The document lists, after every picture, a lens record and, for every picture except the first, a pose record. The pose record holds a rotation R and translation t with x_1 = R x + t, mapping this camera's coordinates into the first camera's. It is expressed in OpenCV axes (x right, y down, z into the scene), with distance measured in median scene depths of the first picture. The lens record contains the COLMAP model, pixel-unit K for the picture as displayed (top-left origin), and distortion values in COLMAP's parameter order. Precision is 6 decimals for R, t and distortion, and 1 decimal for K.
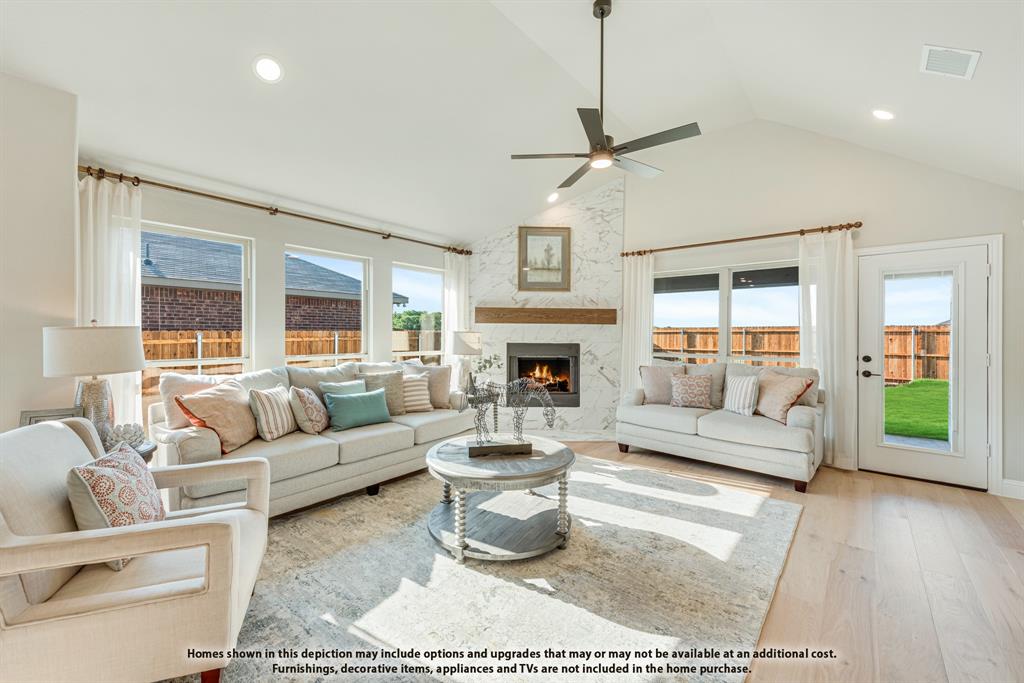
lens RADIAL K [[407.6, 0, 507.0], [0, 407.6, 333.9], [0, 0, 1]] dist [0.008911, -0.000323]
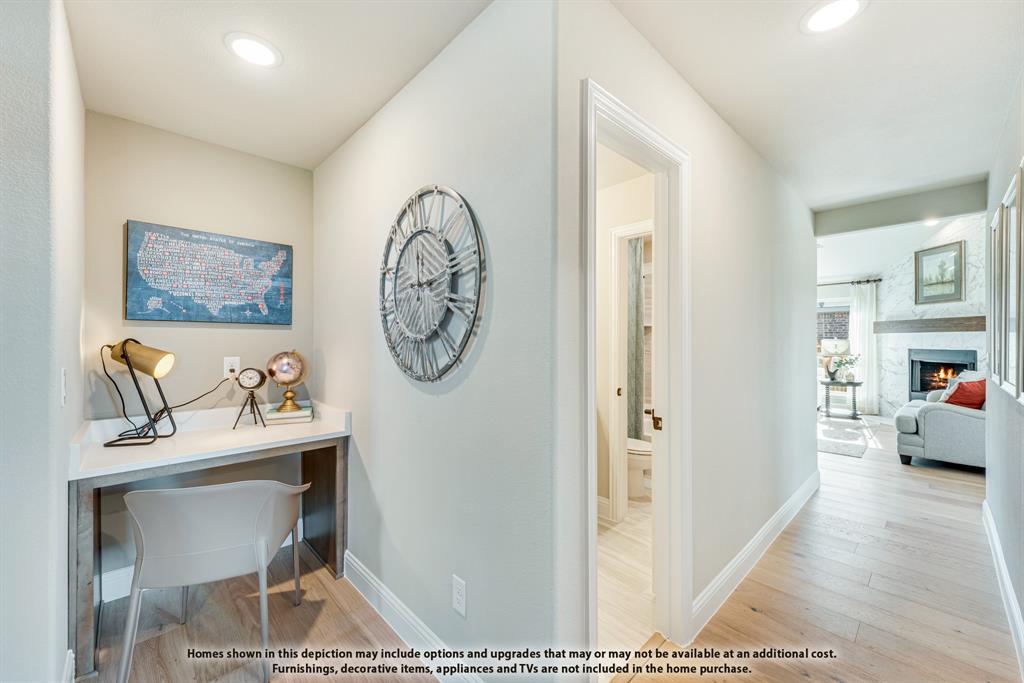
lens RADIAL K [[406.7, 0, 512.0], [0, 406.7, 341.5], [0, 0, 1]] dist [0.009567, -0.000296]
pose [[-0.104183, -0.005709, -0.994542, 1.360503], [0.007176, 0.999953, -0.006492, -0.000270], [0.994532, -0.007814, -0.104137, -0.050962]]
